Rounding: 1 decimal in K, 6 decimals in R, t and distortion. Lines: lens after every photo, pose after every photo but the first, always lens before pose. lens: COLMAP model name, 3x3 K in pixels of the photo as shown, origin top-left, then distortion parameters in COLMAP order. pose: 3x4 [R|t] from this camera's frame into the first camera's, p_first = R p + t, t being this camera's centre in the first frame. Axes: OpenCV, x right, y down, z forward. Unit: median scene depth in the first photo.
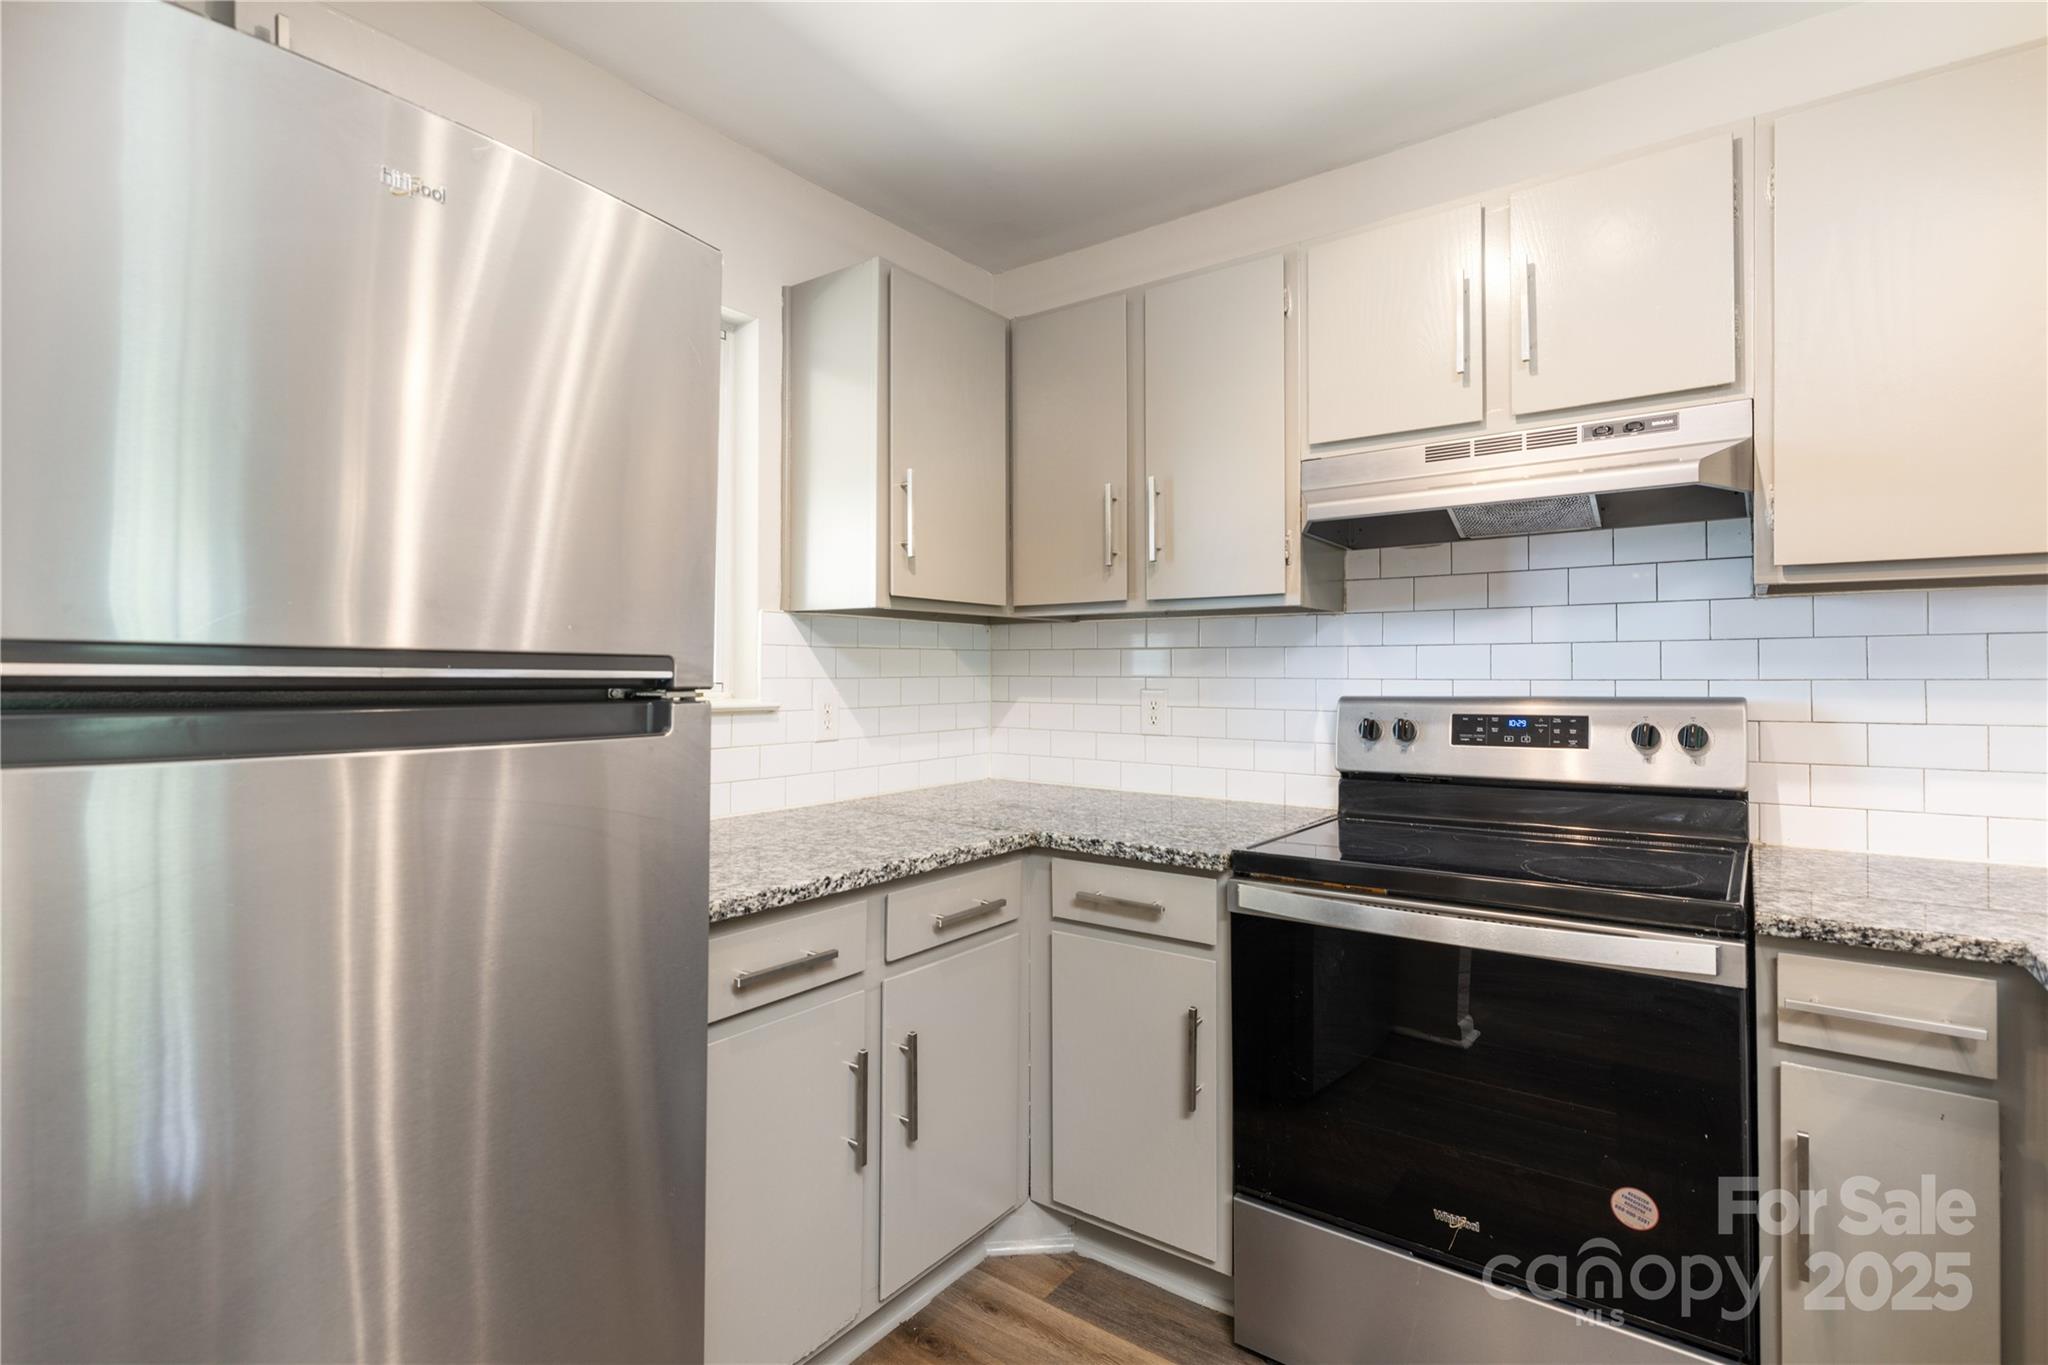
lens RADIAL K [[970.8, 0, 1029.5], [0, 970.8, 671.5], [0, 0, 1]] dist [0.001234, -0.000568]
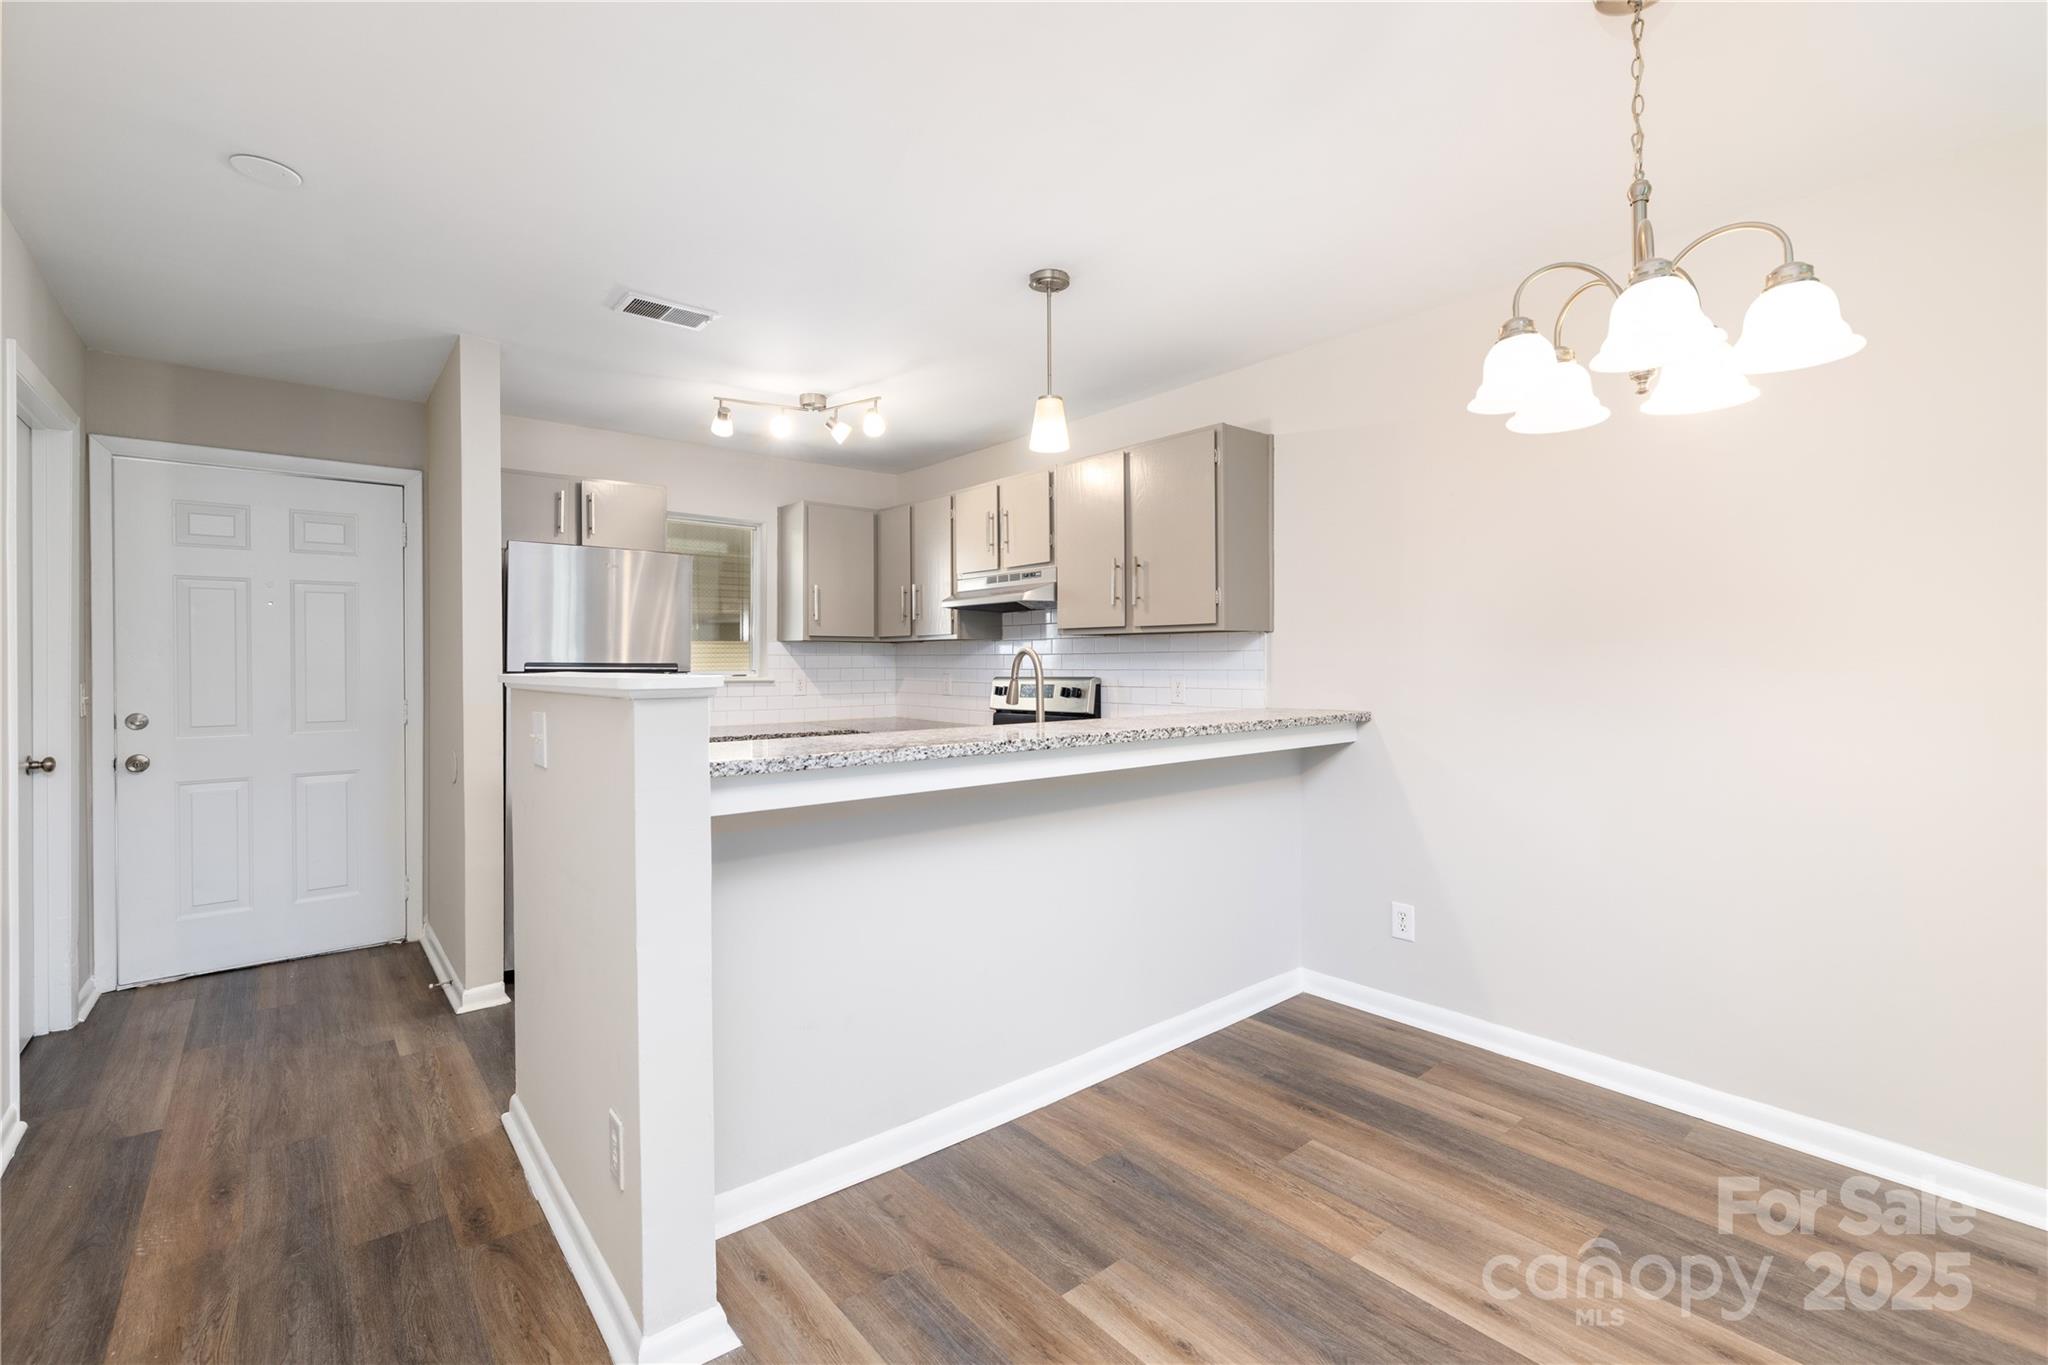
lens RADIAL K [[889.7, 0, 1019.0], [0, 889.7, 673.7], [0, 0, 1]] dist [0.001137, 0.000331]
pose [[0.970883, 0.002763, -0.239539, 1.019524], [0.000418, 0.999912, 0.013228, -0.011702], [0.239555, -0.012943, 0.970797, -1.199092]]
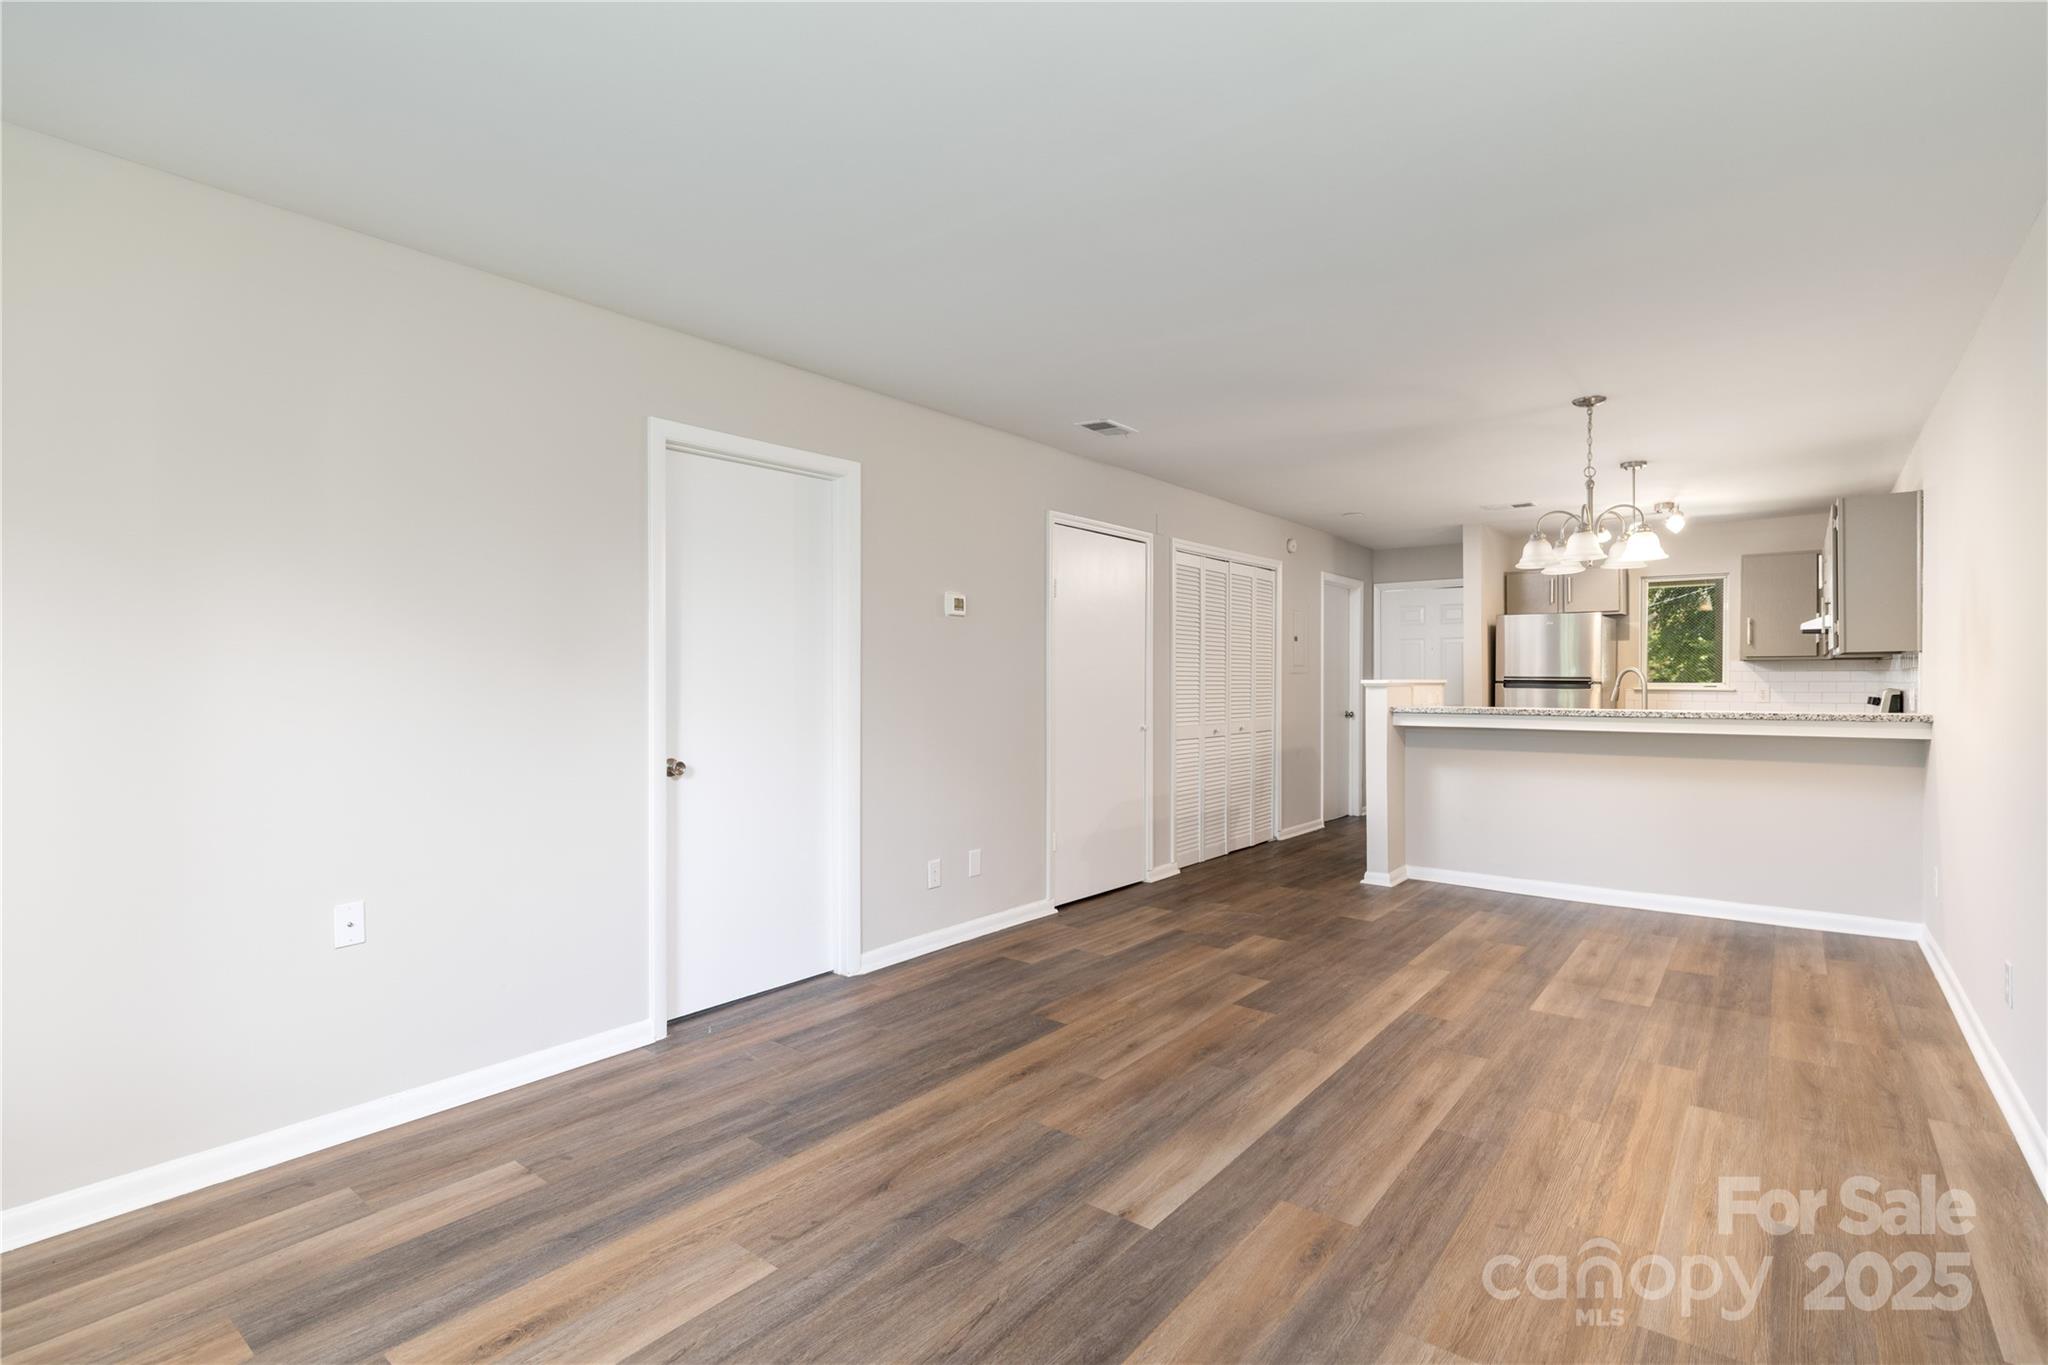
lens RADIAL K [[981.4, 0, 1024.0], [0, 981.4, 682.5], [0, 0, 1]] dist [0.000126, -0.001320]
pose [[-0.036397, 0.004019, -0.999329, 3.616632], [0.000497, 0.999992, 0.004004, -0.003061], [0.999337, -0.000351, -0.036399, -1.469052]]
